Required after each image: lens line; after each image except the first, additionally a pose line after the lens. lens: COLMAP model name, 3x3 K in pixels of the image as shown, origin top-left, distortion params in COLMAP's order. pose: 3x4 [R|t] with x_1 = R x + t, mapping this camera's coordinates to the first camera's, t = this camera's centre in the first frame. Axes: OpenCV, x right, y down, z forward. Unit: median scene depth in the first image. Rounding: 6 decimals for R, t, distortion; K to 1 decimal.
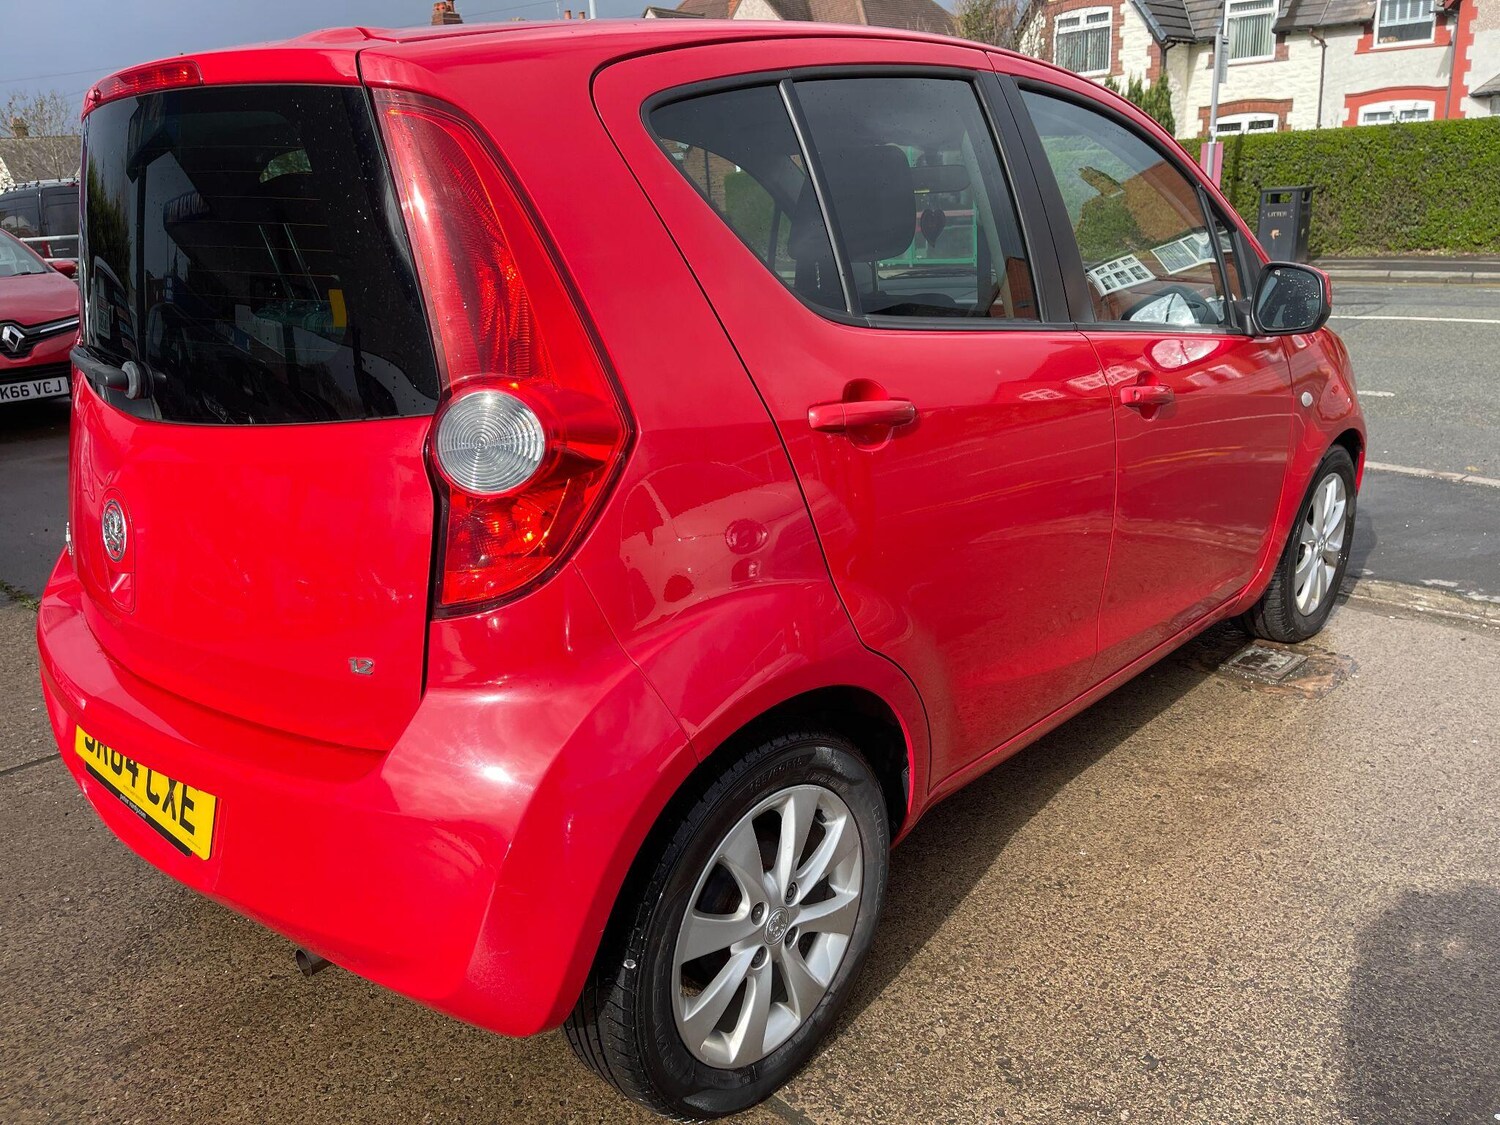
lens RADIAL K [[1126.9, 0, 755.0], [0, 1126.9, 573.3], [0, 0, 1]] dist [0.098649, -0.136735]
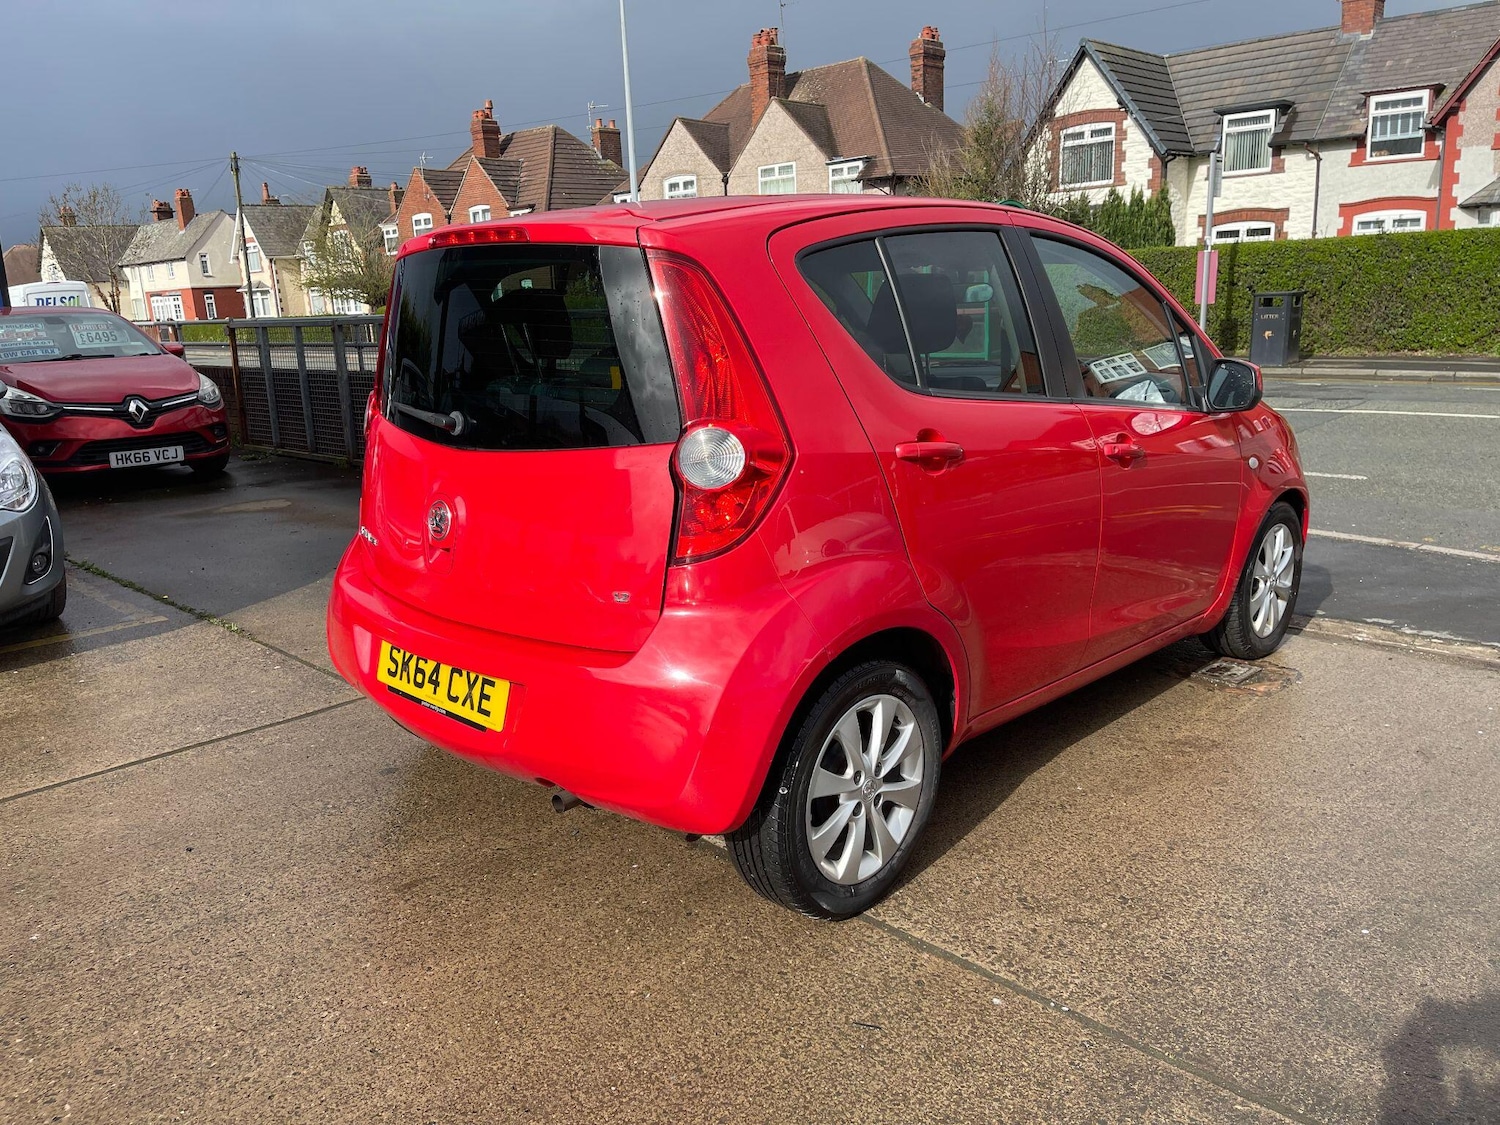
lens RADIAL K [[1130.4, 0, 747.4], [0, 1130.4, 572.7], [0, 0, 1]] dist [0.090057, -0.116011]
pose [[0.999778, 0.015899, -0.013854, -0.047474], [-0.016918, 0.996901, -0.076825, 0.054637], [0.012589, 0.077042, 0.996948, -0.195142]]
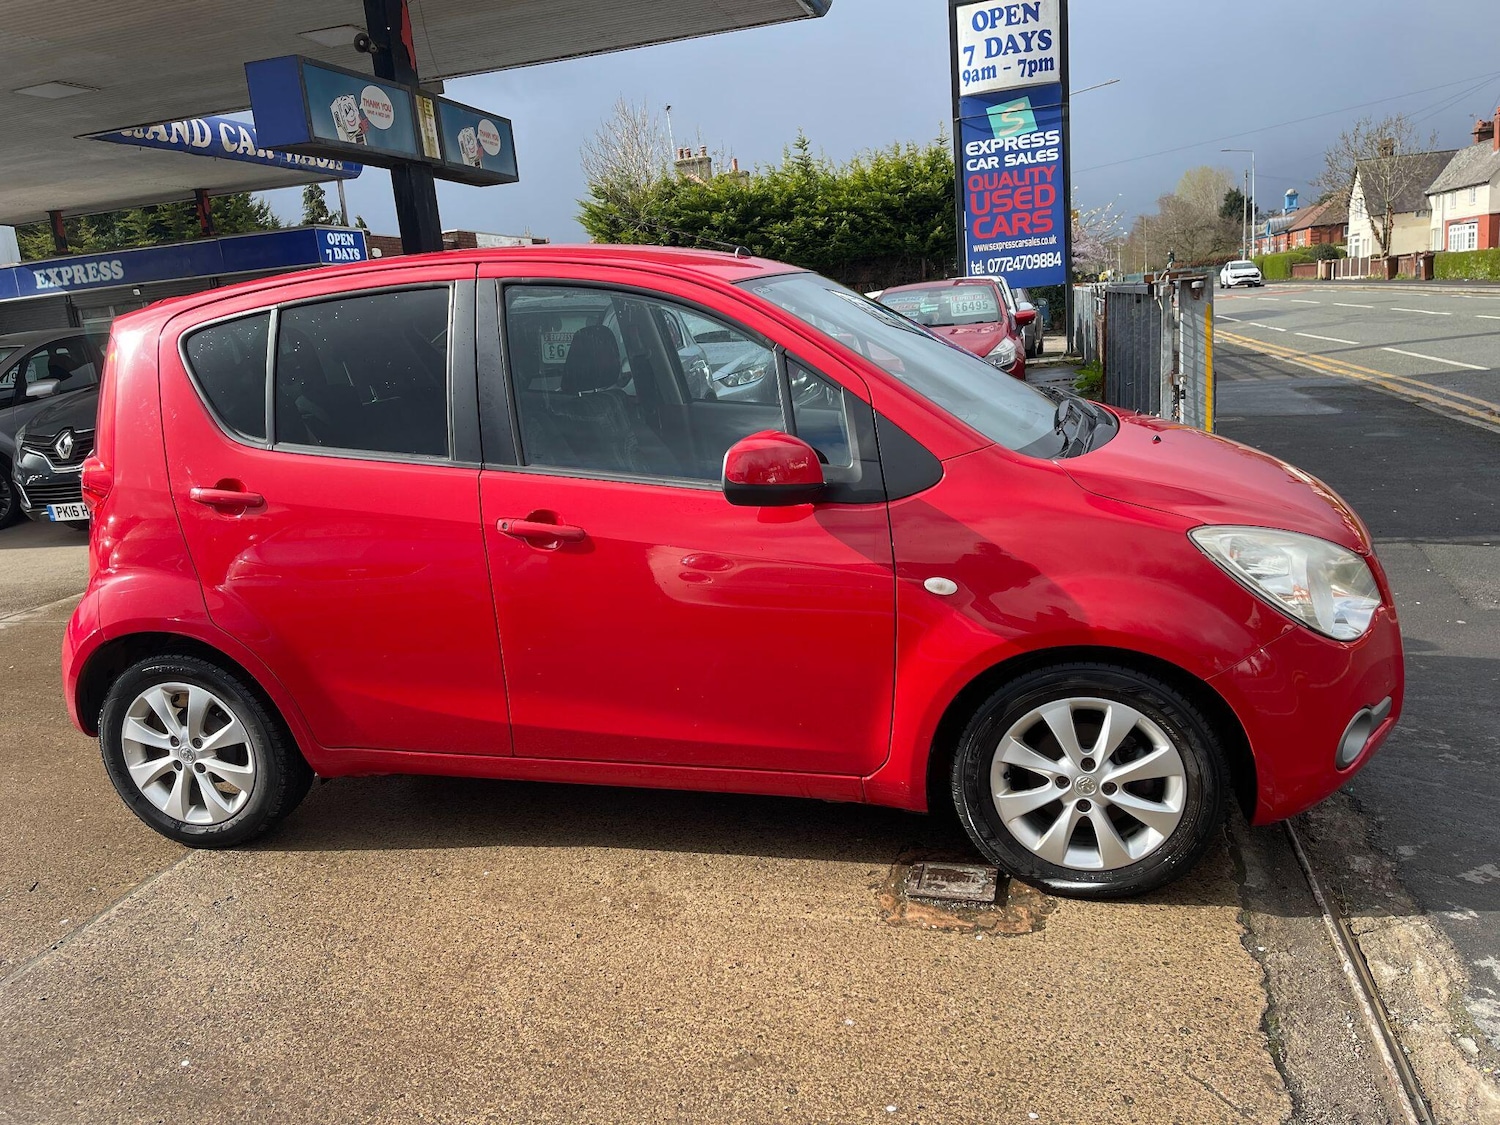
lens RADIAL K [[1130.4, 0, 747.4], [0, 1130.4, 572.7], [0, 0, 1]] dist [0.090057, -0.116011]
pose [[0.478825, 0.207700, -0.852987, 0.767174], [-0.220548, 0.968910, 0.112123, -0.151949], [0.849756, 0.134437, 0.509747, 0.294385]]
